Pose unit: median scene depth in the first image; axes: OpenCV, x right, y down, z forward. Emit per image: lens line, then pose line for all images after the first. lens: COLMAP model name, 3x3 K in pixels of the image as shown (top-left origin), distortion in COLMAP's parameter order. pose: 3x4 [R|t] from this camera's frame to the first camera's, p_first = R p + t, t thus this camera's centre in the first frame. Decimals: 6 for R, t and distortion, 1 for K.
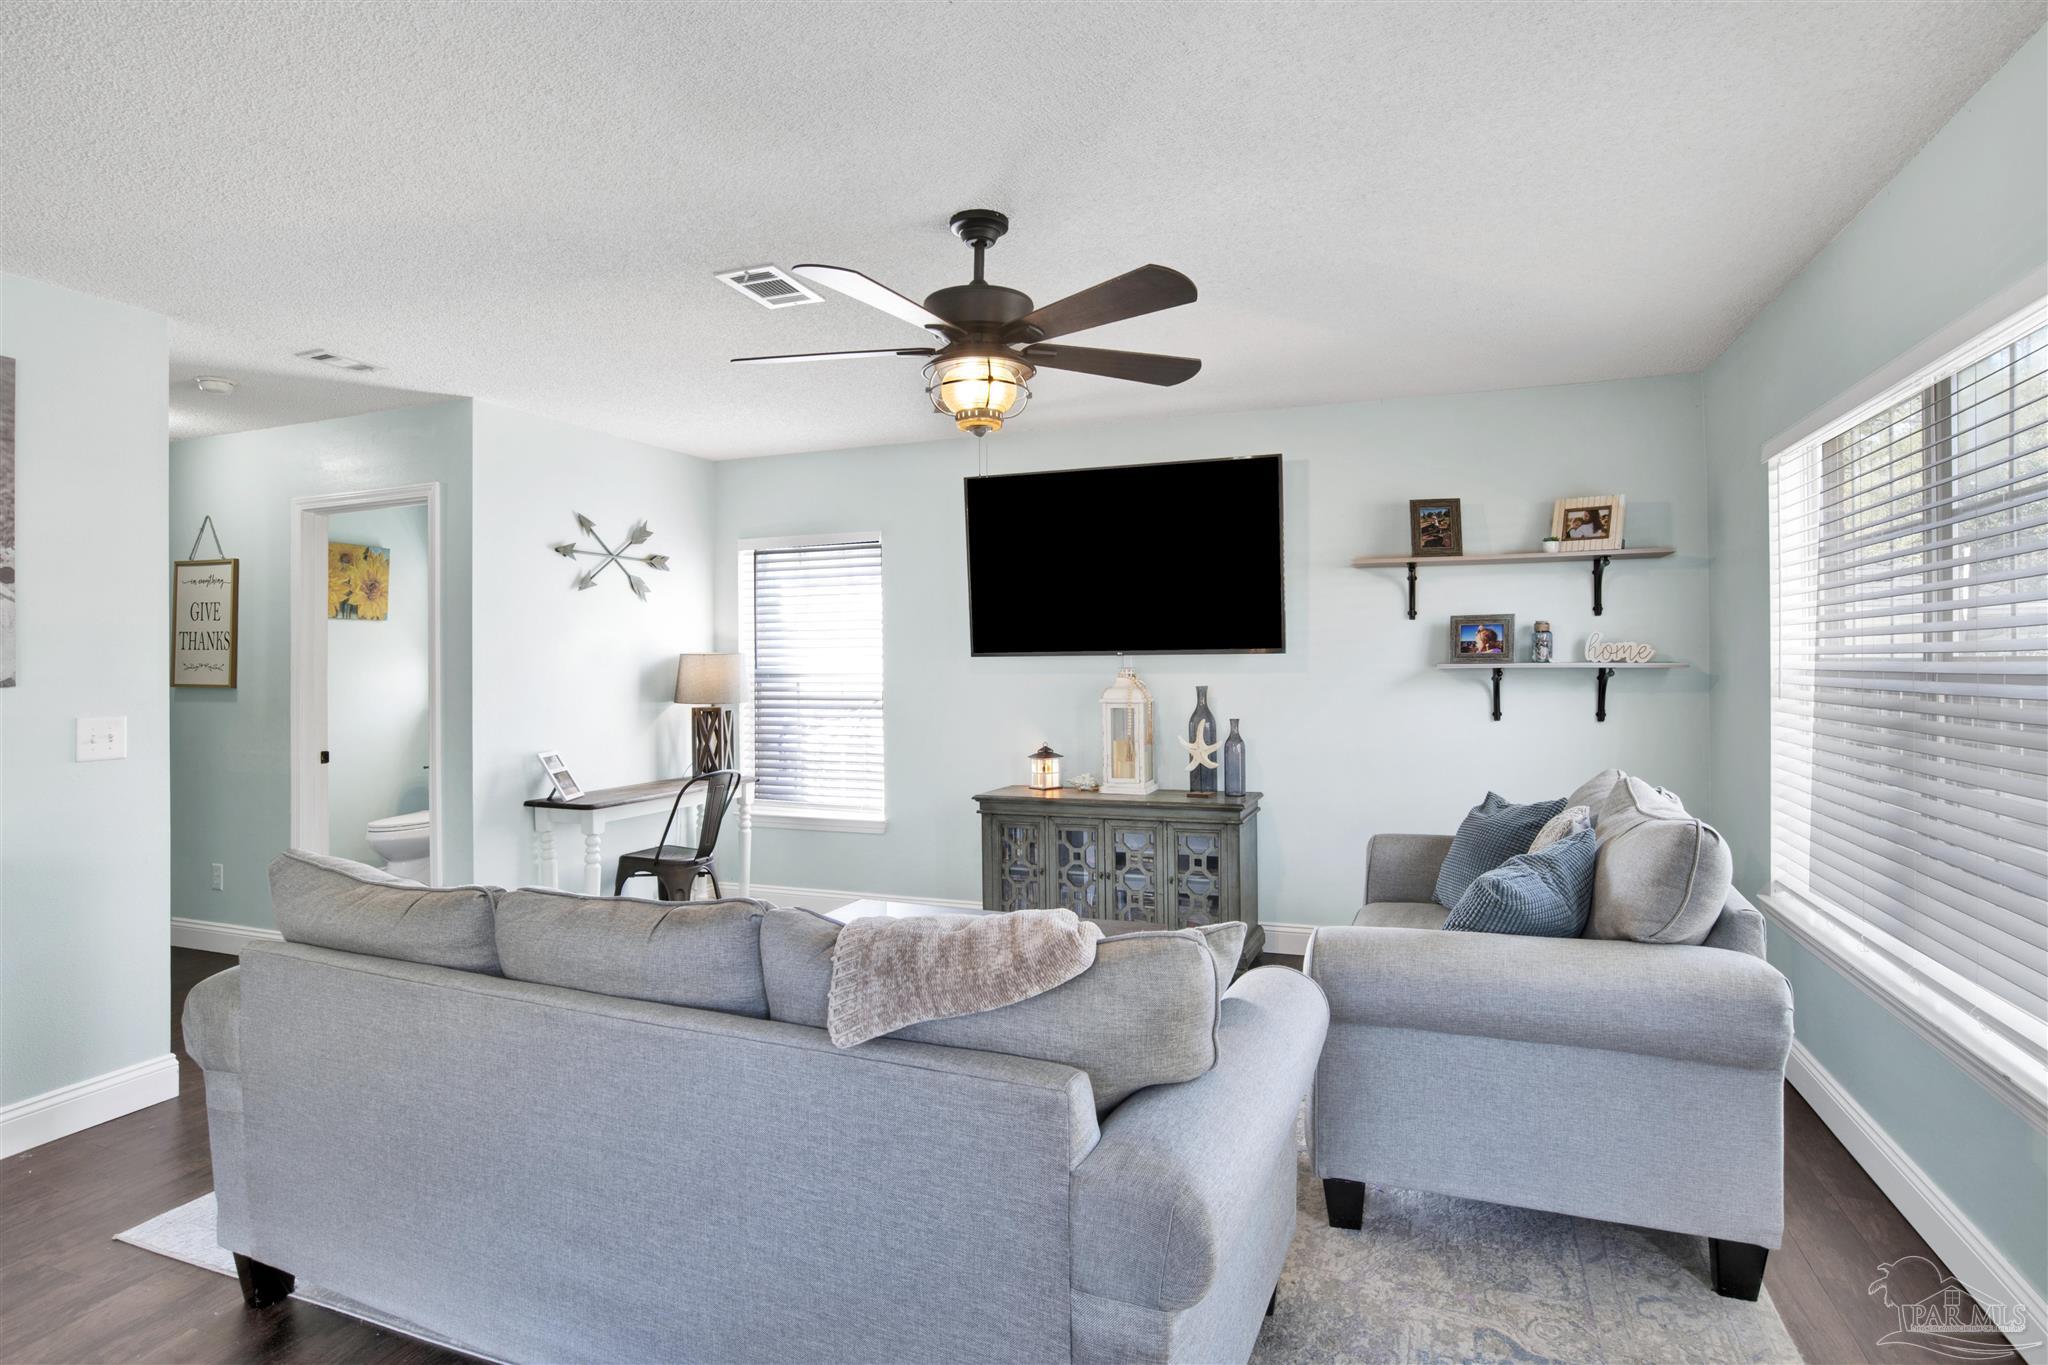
lens RADIAL K [[1074.2, 0, 1031.8], [0, 1074.2, 674.2], [0, 0, 1]] dist [-0.071334, 0.022176]
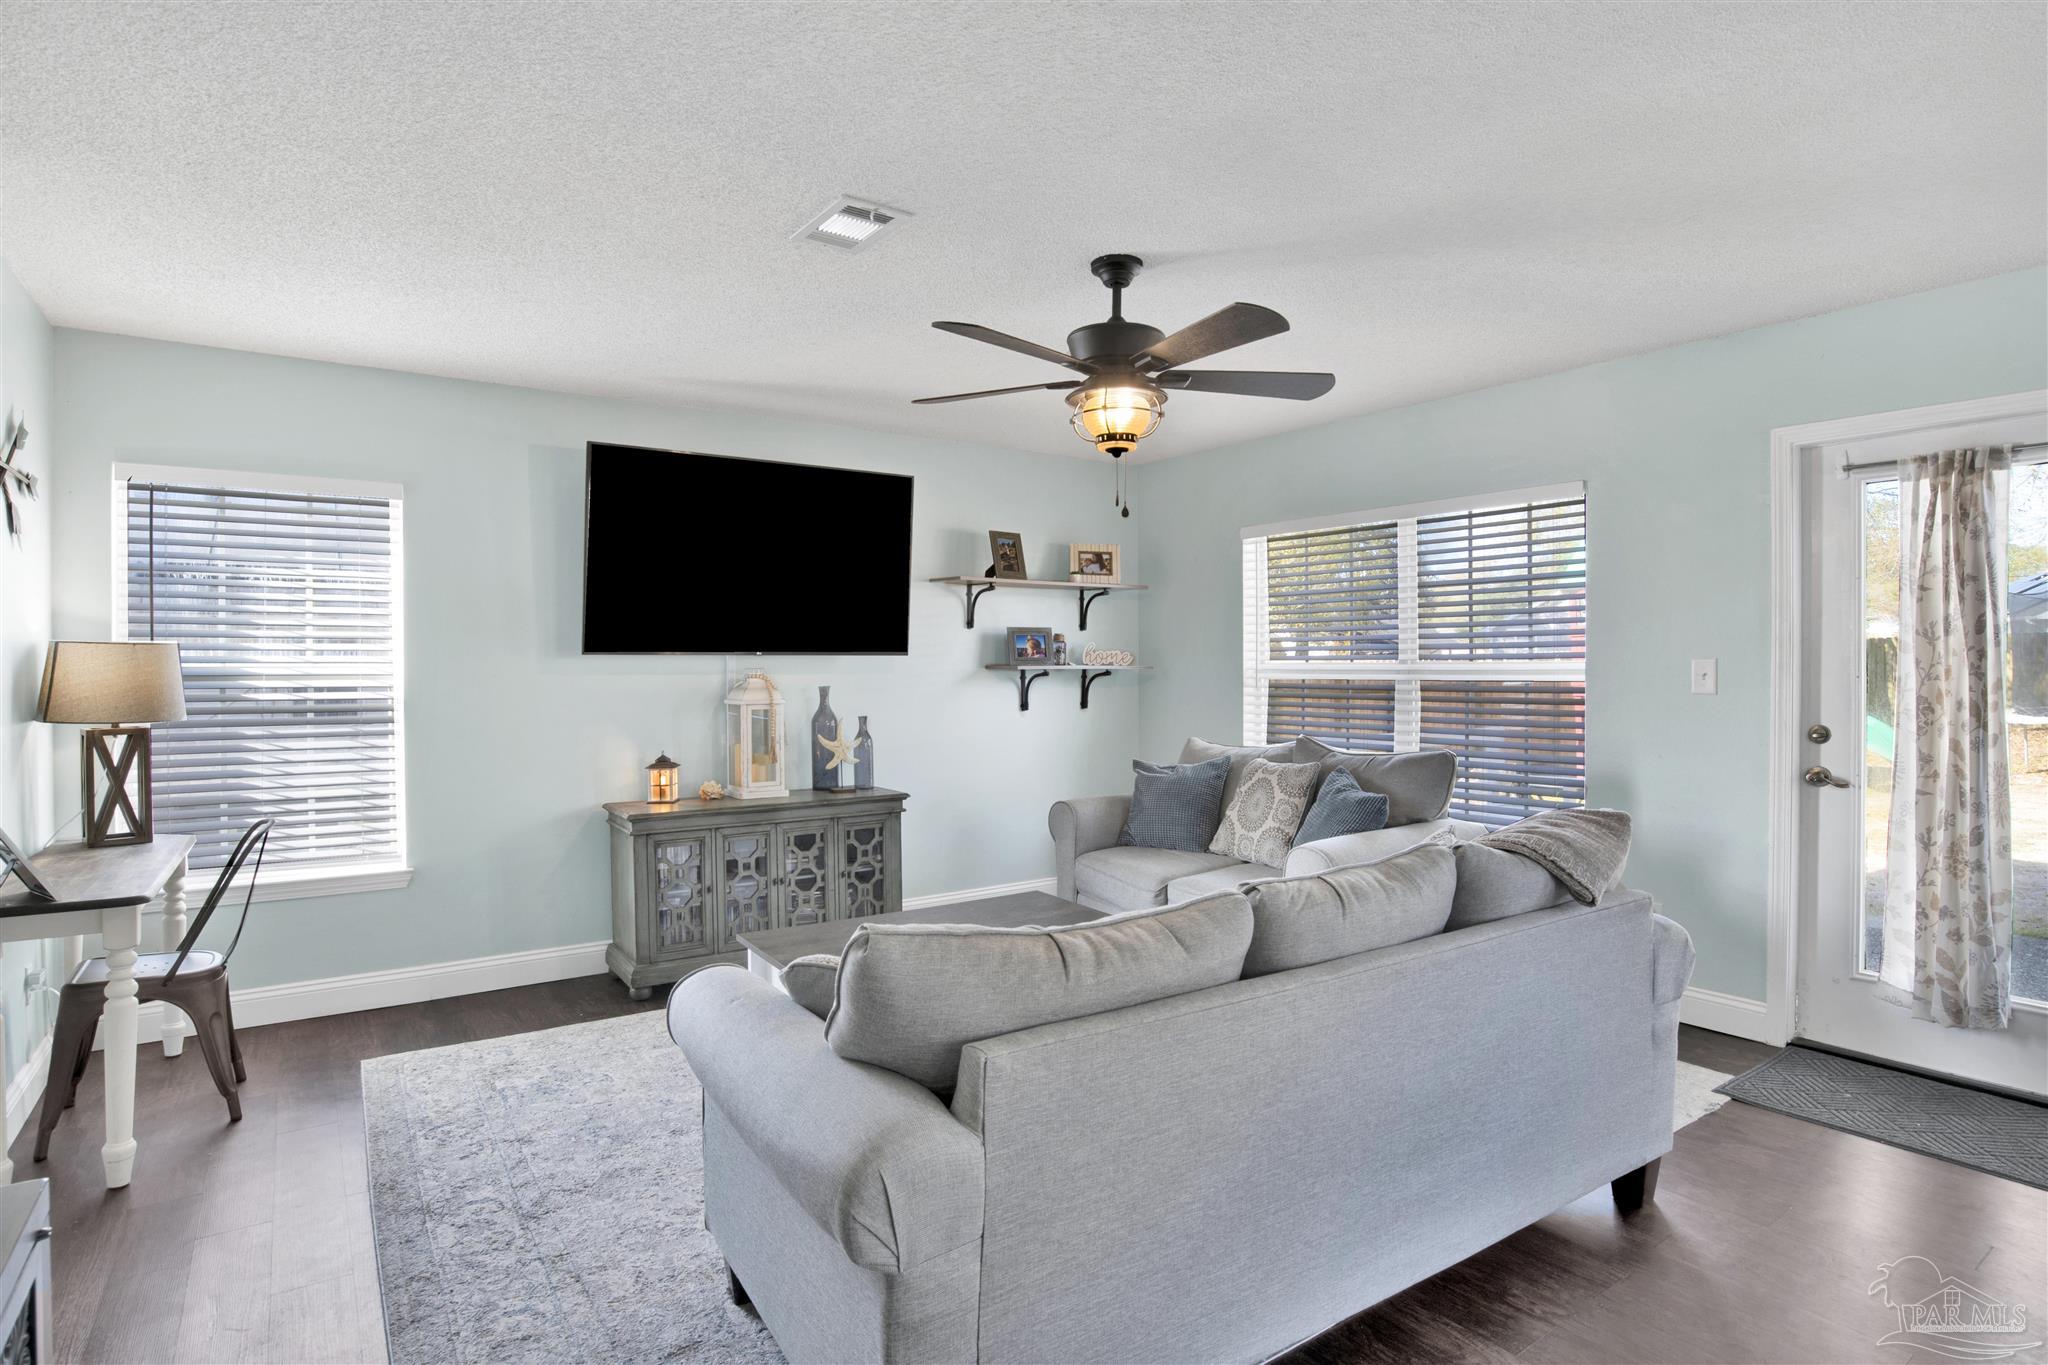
lens RADIAL K [[1074.2, 0, 1044.5], [0, 1074.2, 670.2], [0, 0, 1]] dist [-0.071334, 0.022176]
pose [[0.557781, 0.004850, 0.829974, -0.612956], [0.005283, 0.999942, -0.009393, 0.006917], [-0.829972, 0.009624, 0.557723, 0.264205]]
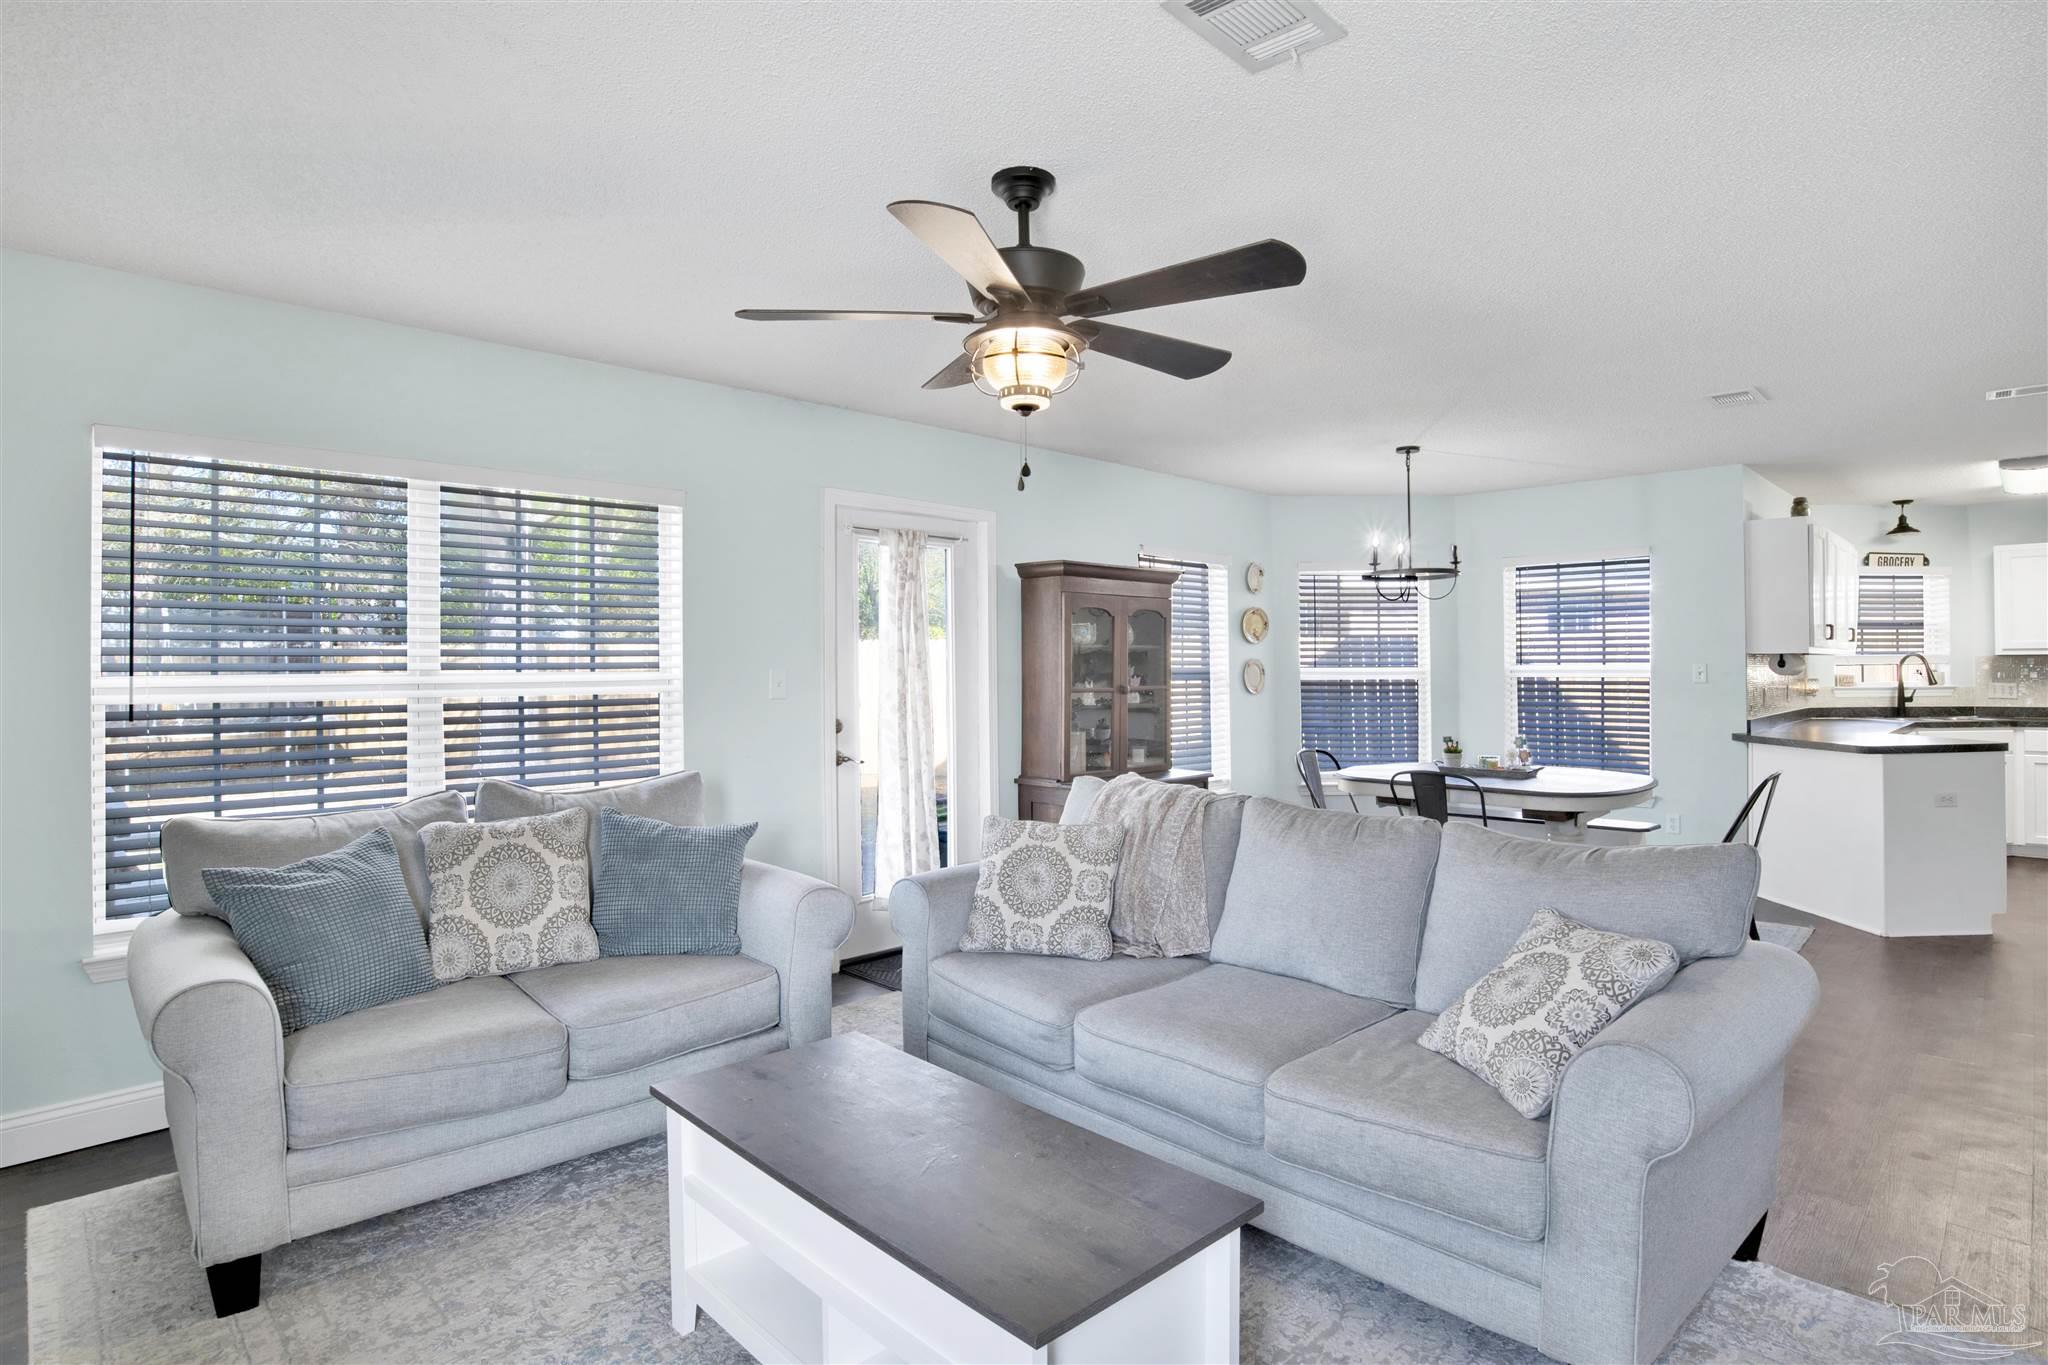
lens RADIAL K [[1074.2, 0, 1033.4], [0, 1074.2, 662.7], [0, 0, 1]] dist [-0.071334, 0.022176]
pose [[-0.909276, 0.021391, 0.415645, -0.259249], [0.022238, 0.999749, -0.002803, -0.004567], [-0.415600, 0.006694, -0.909523, 1.091976]]
